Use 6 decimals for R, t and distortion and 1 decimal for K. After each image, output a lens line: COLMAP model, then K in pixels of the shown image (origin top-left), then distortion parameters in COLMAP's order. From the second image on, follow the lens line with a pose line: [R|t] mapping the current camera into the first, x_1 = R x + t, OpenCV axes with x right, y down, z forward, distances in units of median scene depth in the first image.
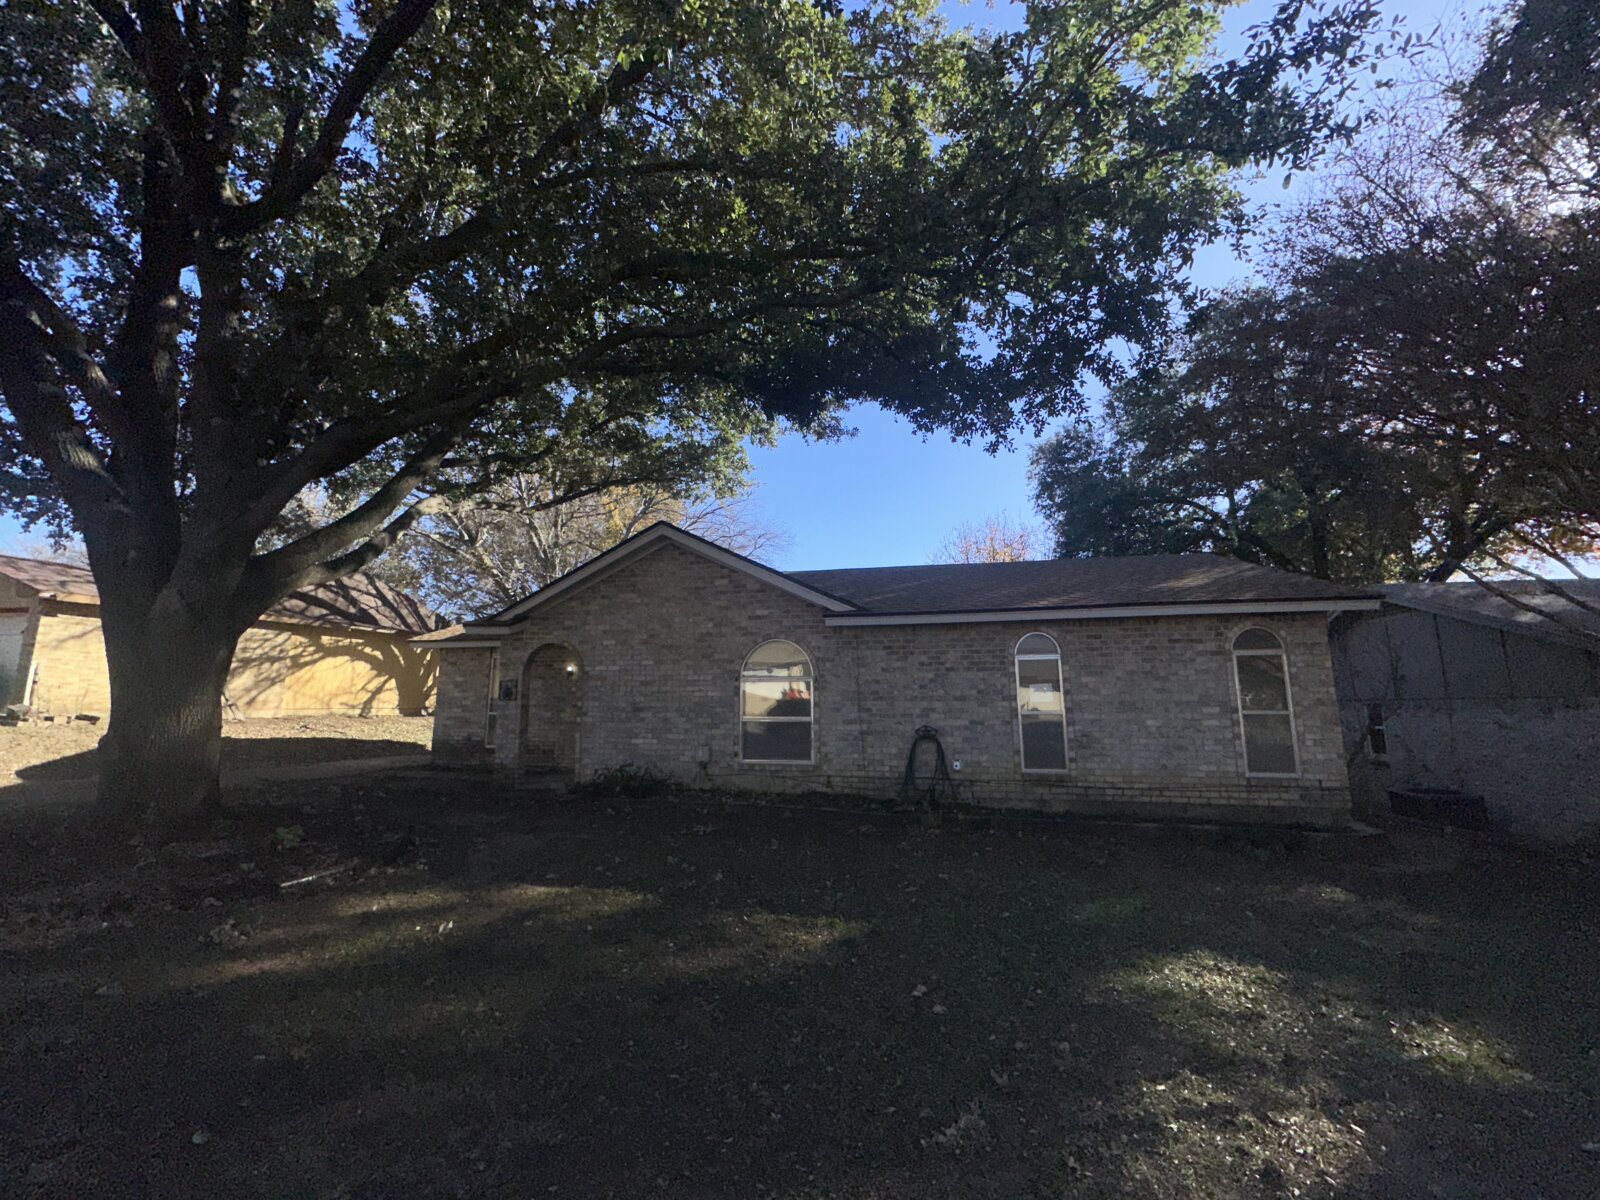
lens RADIAL K [[642.9, 0, 800.6], [0, 642.9, 608.6], [0, 0, 1]] dist [0.000937, 0.000450]
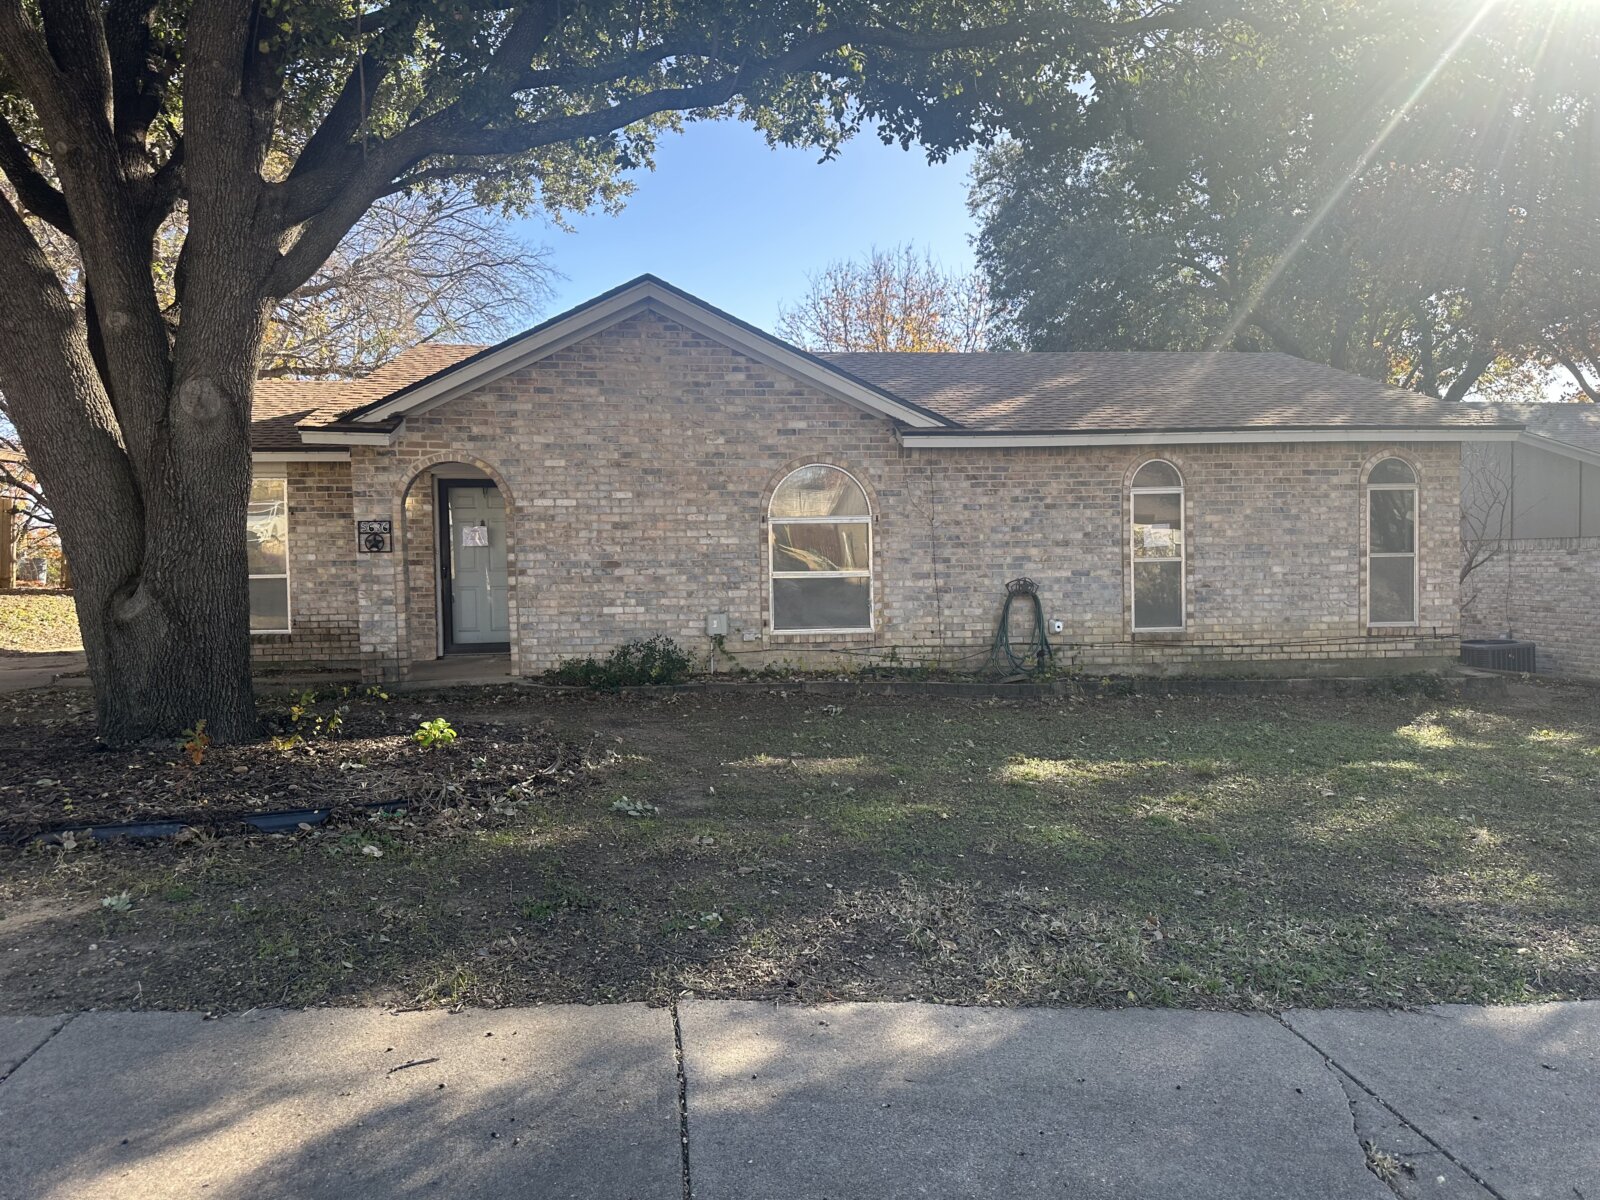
lens RADIAL K [[1118.1, 0, 799.3], [0, 1118.1, 595.1], [0, 0, 1]] dist [0.067487, -0.002822]
pose [[0.945467, -0.023373, 0.324878, -0.511766], [-0.035620, 0.984020, 0.174457, -0.026317], [-0.323764, -0.176516, 0.929526, -0.183937]]
